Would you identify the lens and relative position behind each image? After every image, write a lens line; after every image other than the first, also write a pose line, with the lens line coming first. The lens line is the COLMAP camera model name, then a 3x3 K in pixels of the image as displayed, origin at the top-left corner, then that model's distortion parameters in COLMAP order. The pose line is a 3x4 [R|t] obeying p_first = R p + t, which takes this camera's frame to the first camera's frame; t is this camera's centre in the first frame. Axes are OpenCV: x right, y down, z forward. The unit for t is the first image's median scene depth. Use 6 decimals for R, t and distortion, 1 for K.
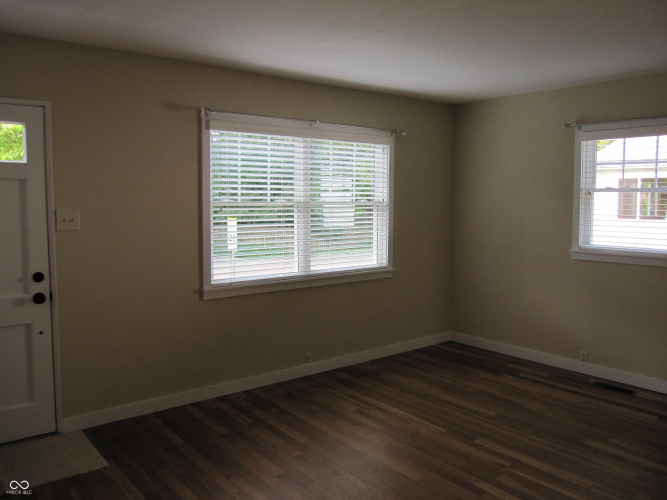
lens RADIAL K [[550.0, 0, 353.6], [0, 550.0, 250.1], [0, 0, 1]] dist [-0.097700, 0.093358]
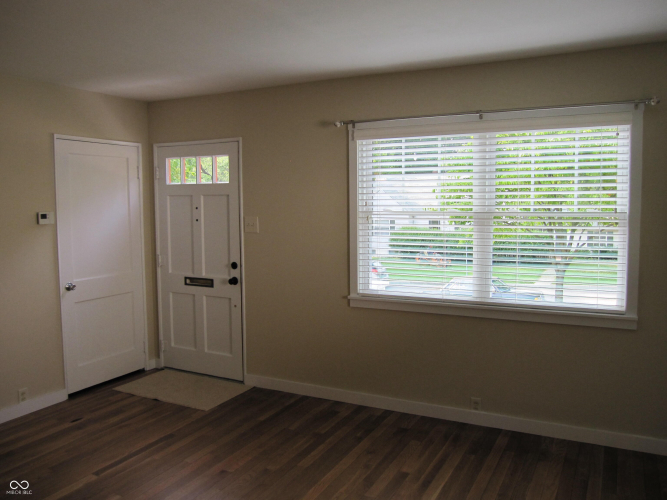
lens RADIAL K [[550.0, 0, 353.6], [0, 550.0, 250.1], [0, 0, 1]] dist [-0.097700, 0.093358]
pose [[0.401257, 0.065533, -0.913618, 0.682737], [-0.080378, 0.996109, 0.036149, -0.053528], [0.912432, 0.058930, 0.404963, 0.593210]]
